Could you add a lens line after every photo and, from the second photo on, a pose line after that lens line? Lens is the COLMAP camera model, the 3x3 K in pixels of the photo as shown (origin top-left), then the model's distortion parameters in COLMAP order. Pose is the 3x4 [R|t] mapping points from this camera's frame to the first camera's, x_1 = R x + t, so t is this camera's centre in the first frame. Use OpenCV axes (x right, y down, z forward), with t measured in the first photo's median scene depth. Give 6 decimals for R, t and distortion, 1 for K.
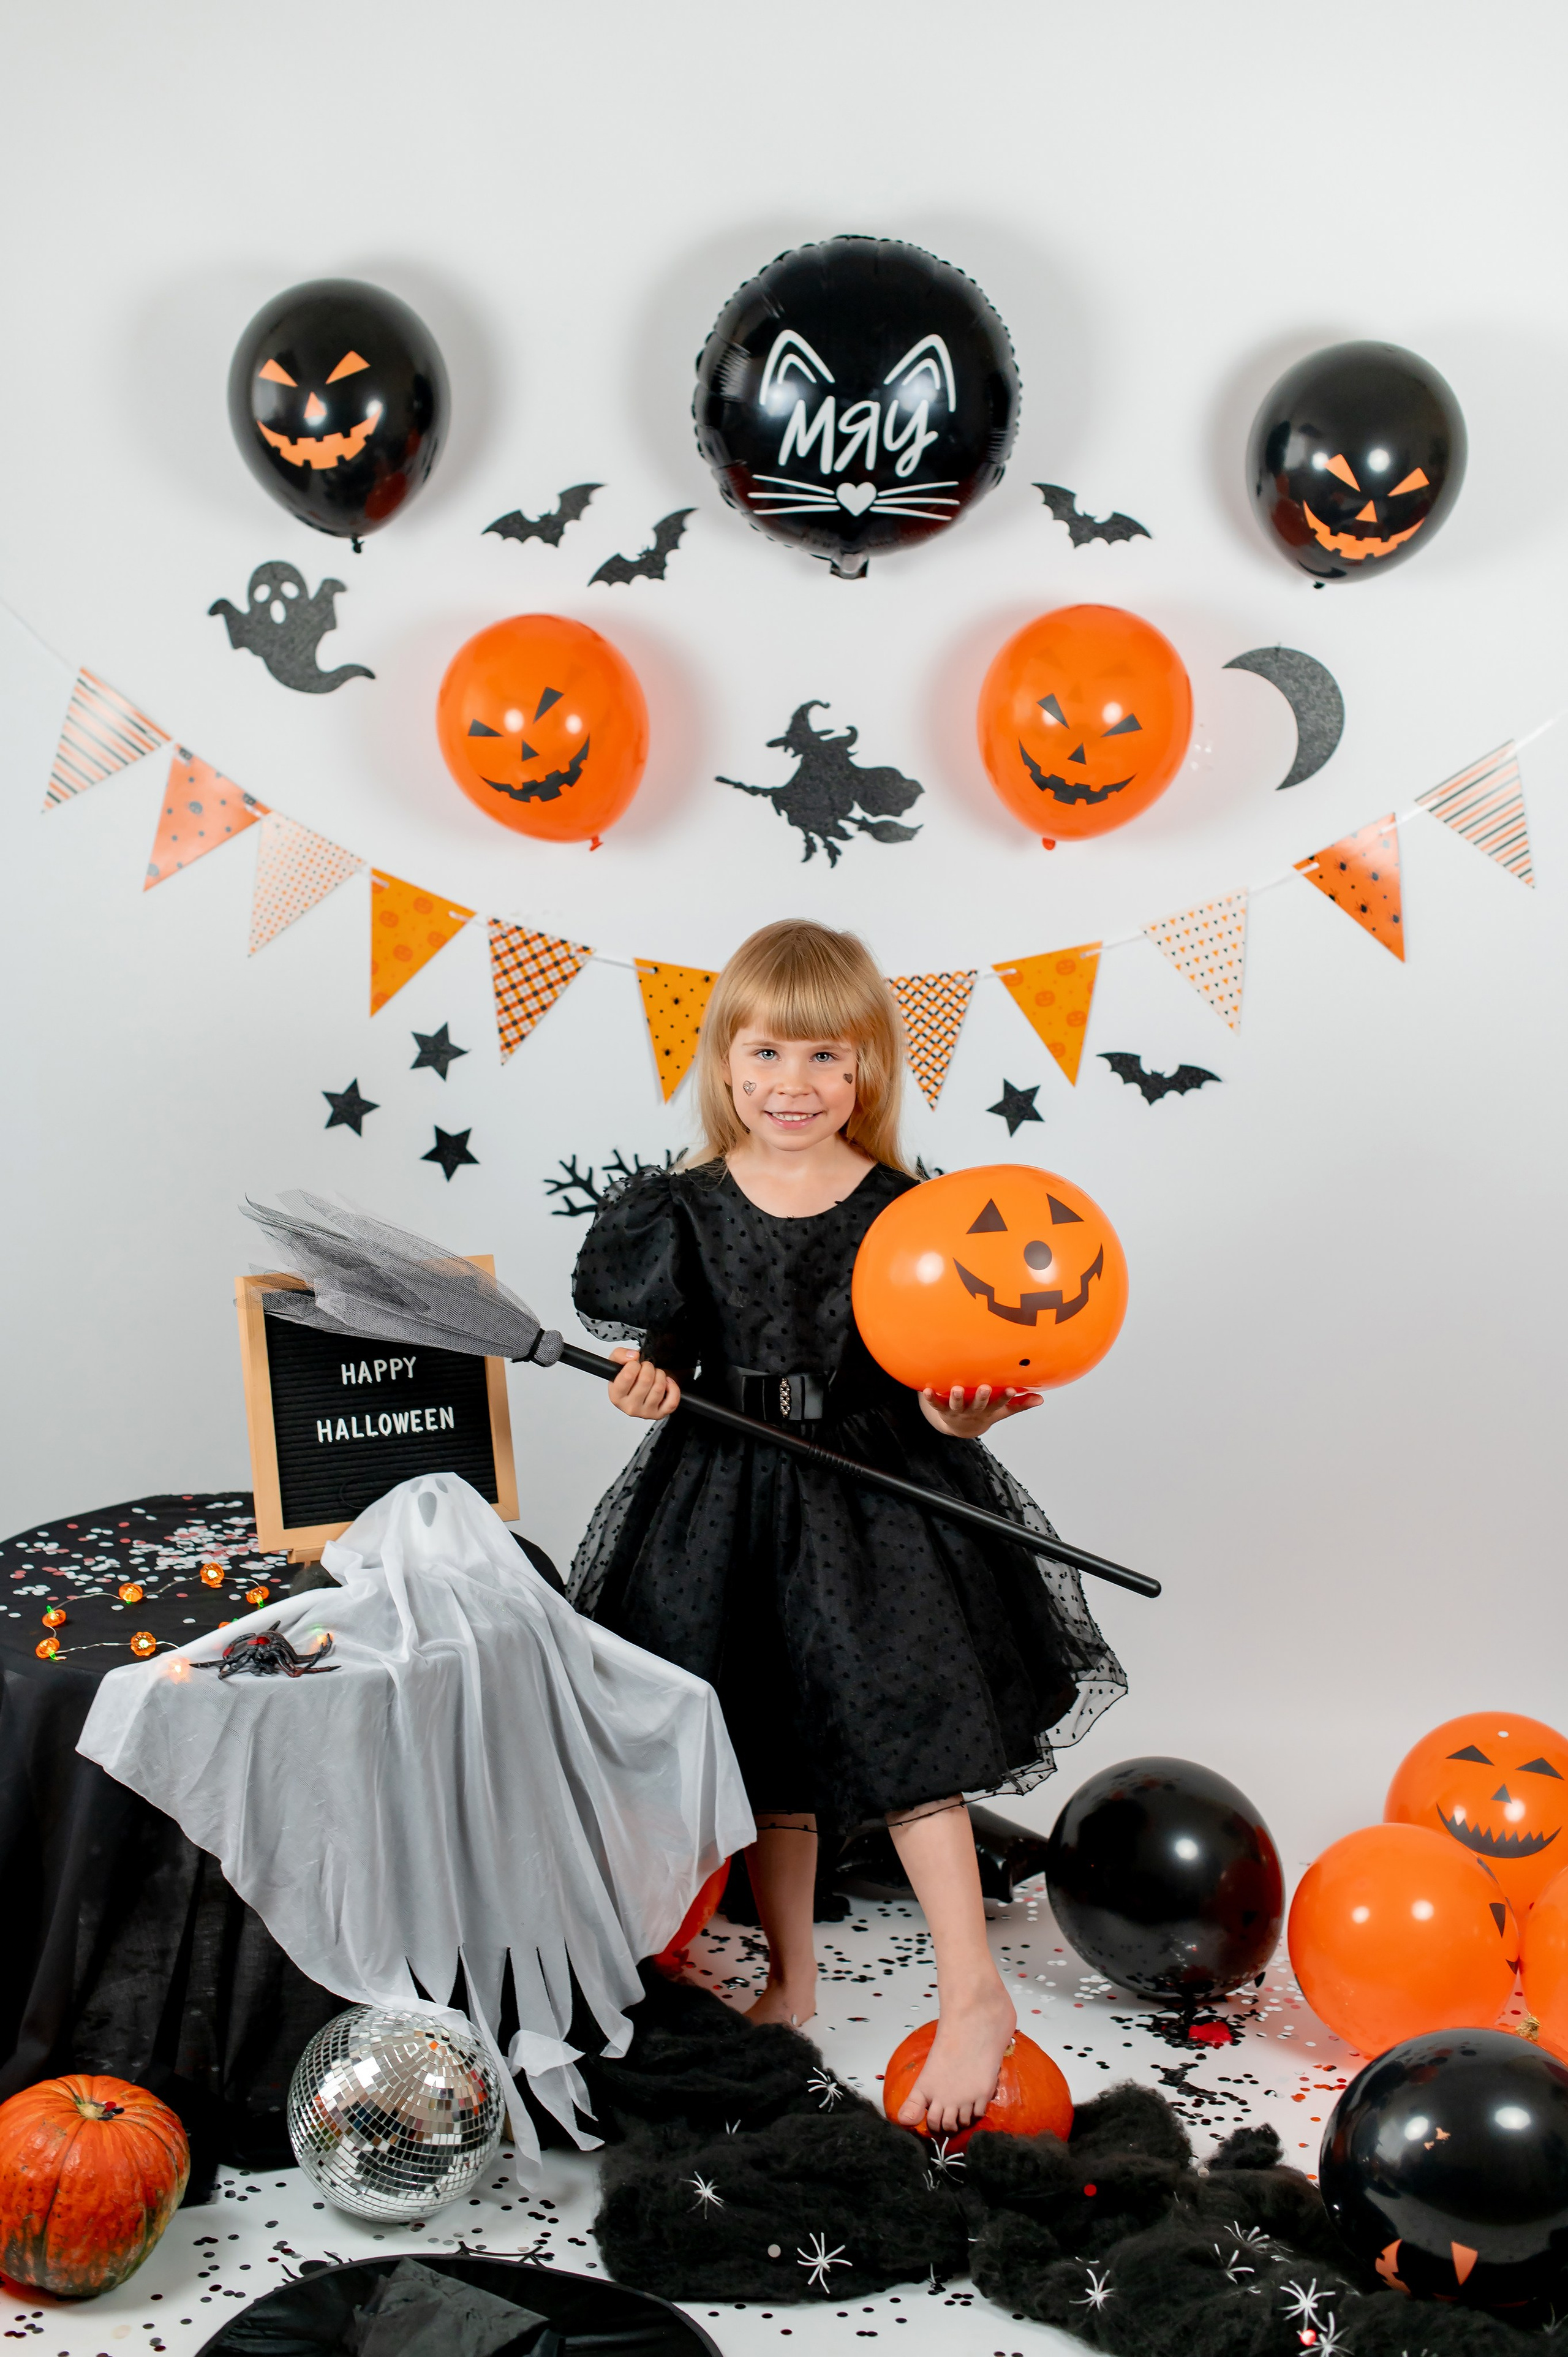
lens RADIAL K [[3357.0, 0, 784.0], [0, 3357.0, 1178.5], [0, 0, 1]] dist [0.009824, 0.020001]
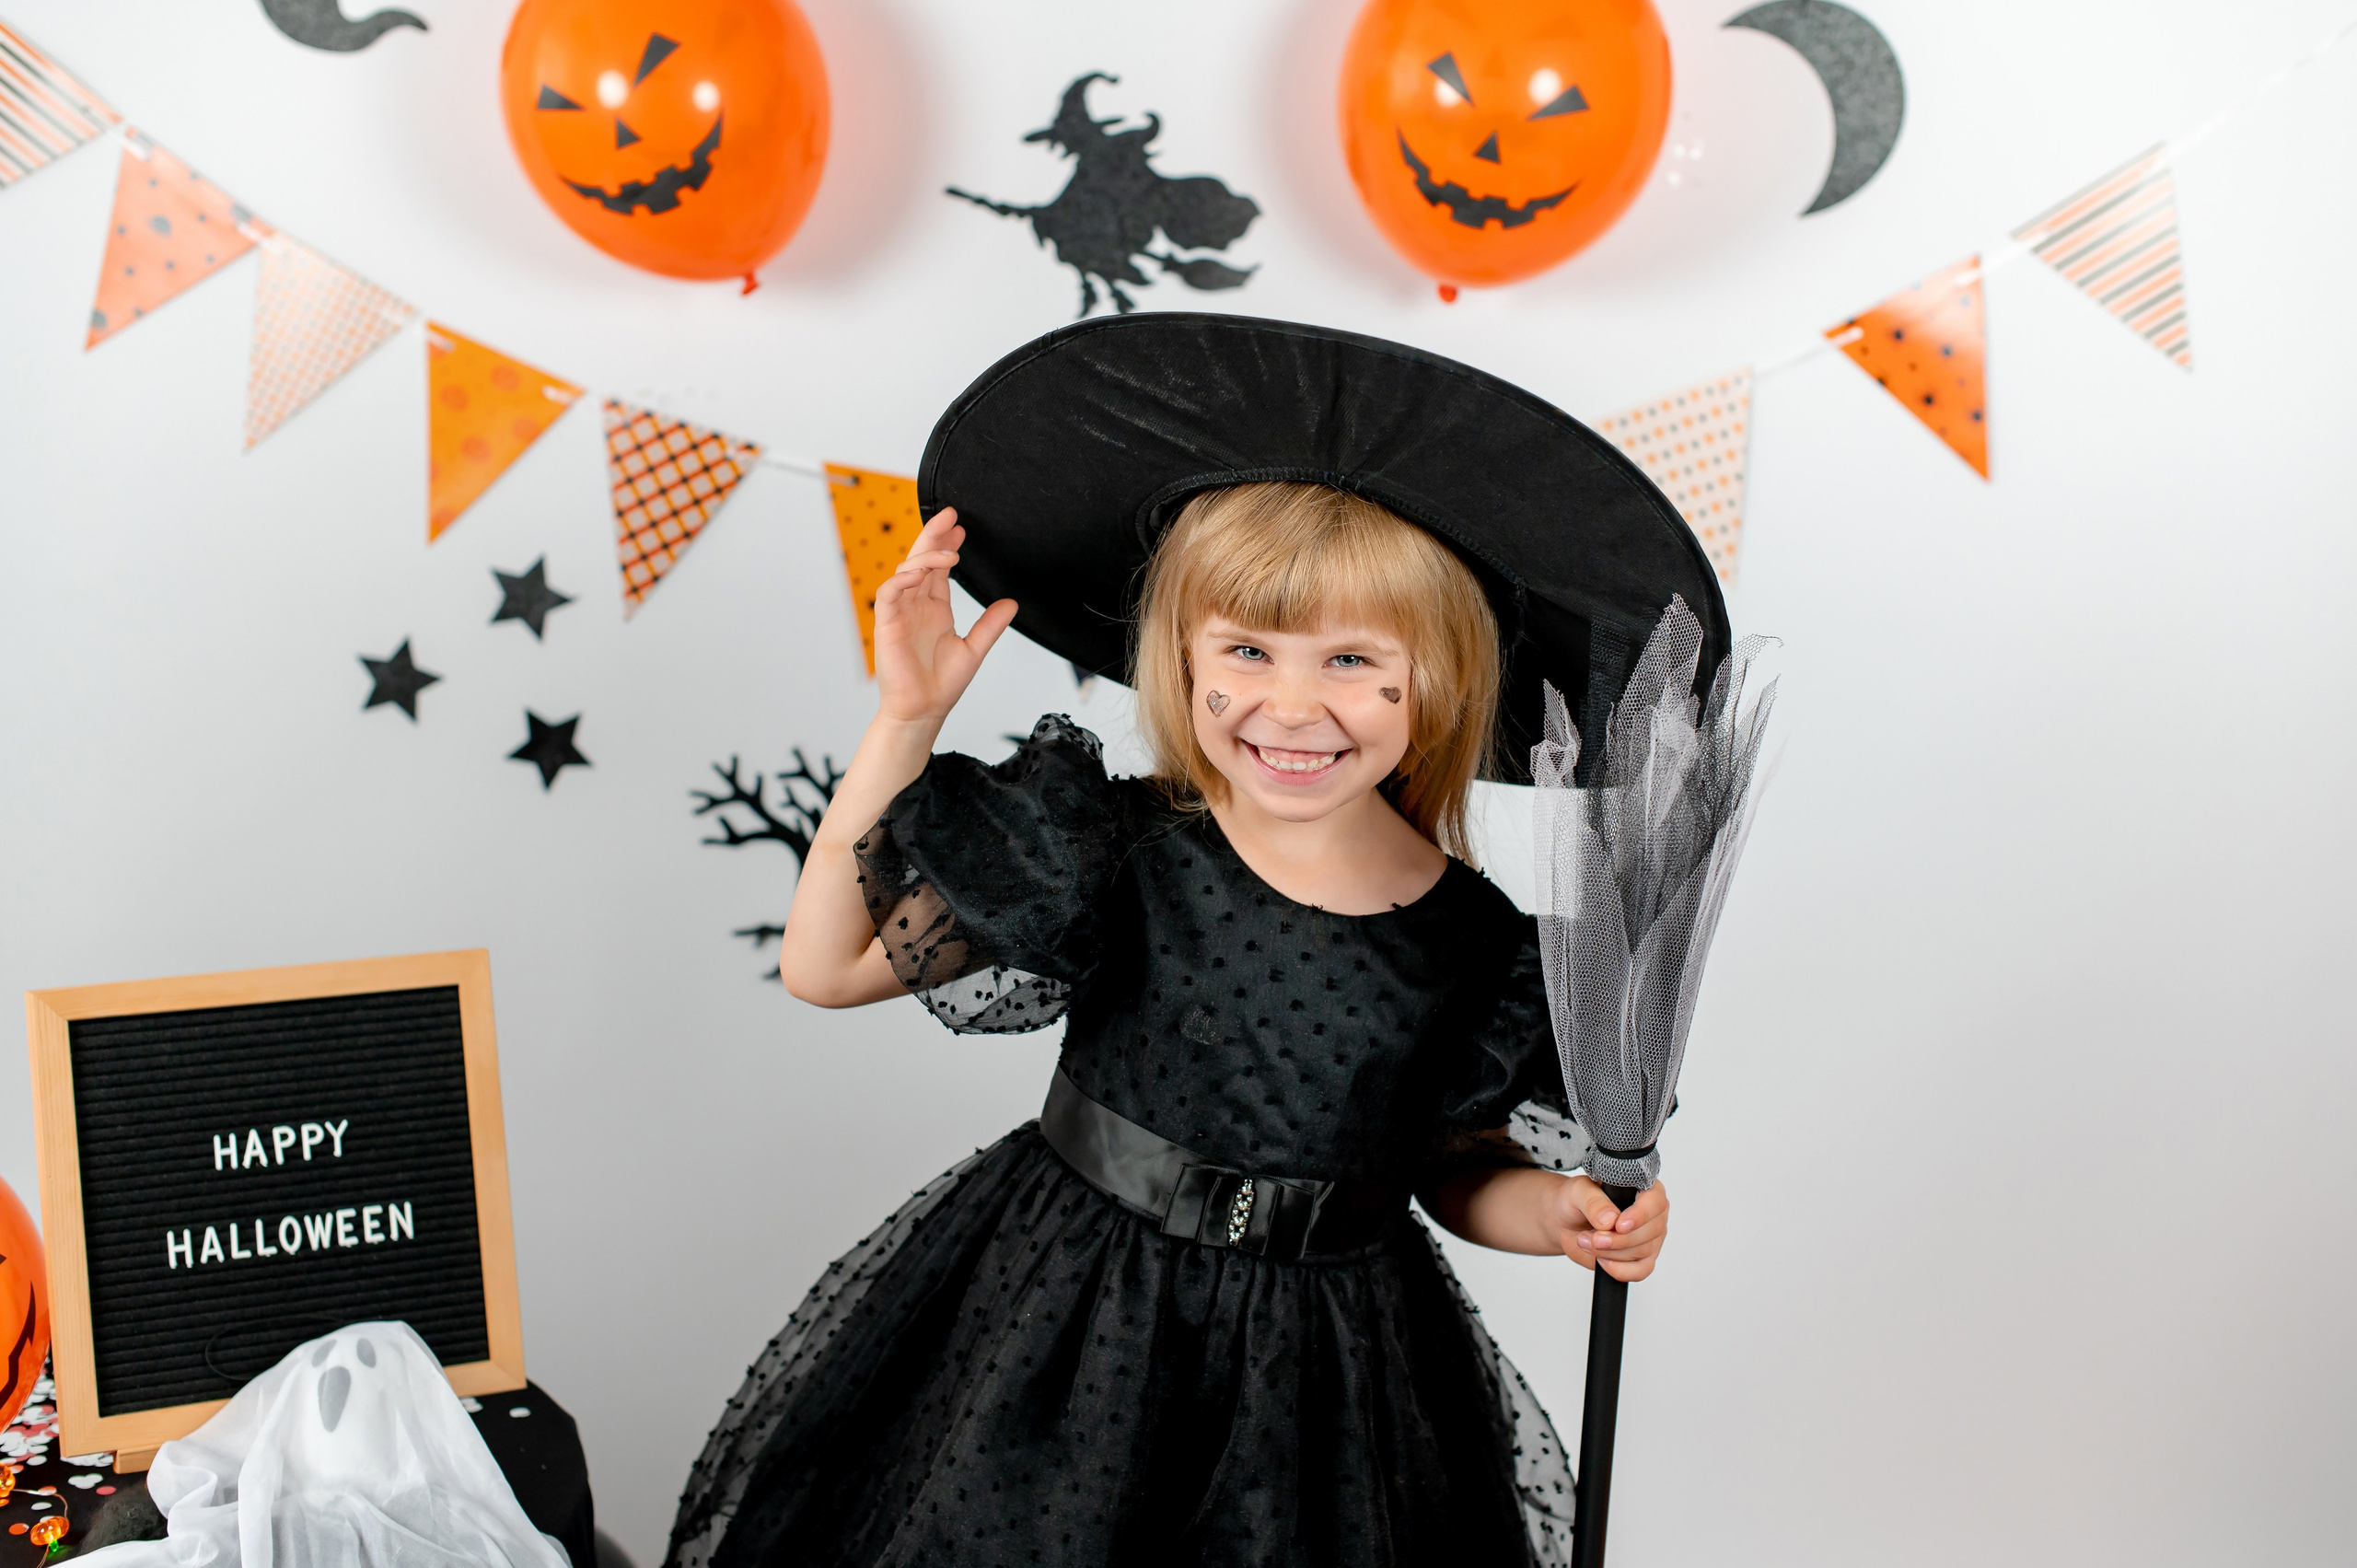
lens RADIAL K [[3357.6, 0, 1178.5], [0, 3357.6, 784.0], [0, 0, 1]] dist [0.009824, 0.020001]
pose [[0.999471, 0.014840, -0.028944, 0.046829], [-0.014025, 0.999505, 0.028166, -0.022066], [0.029347, -0.027745, 0.999184, 0.343093]]
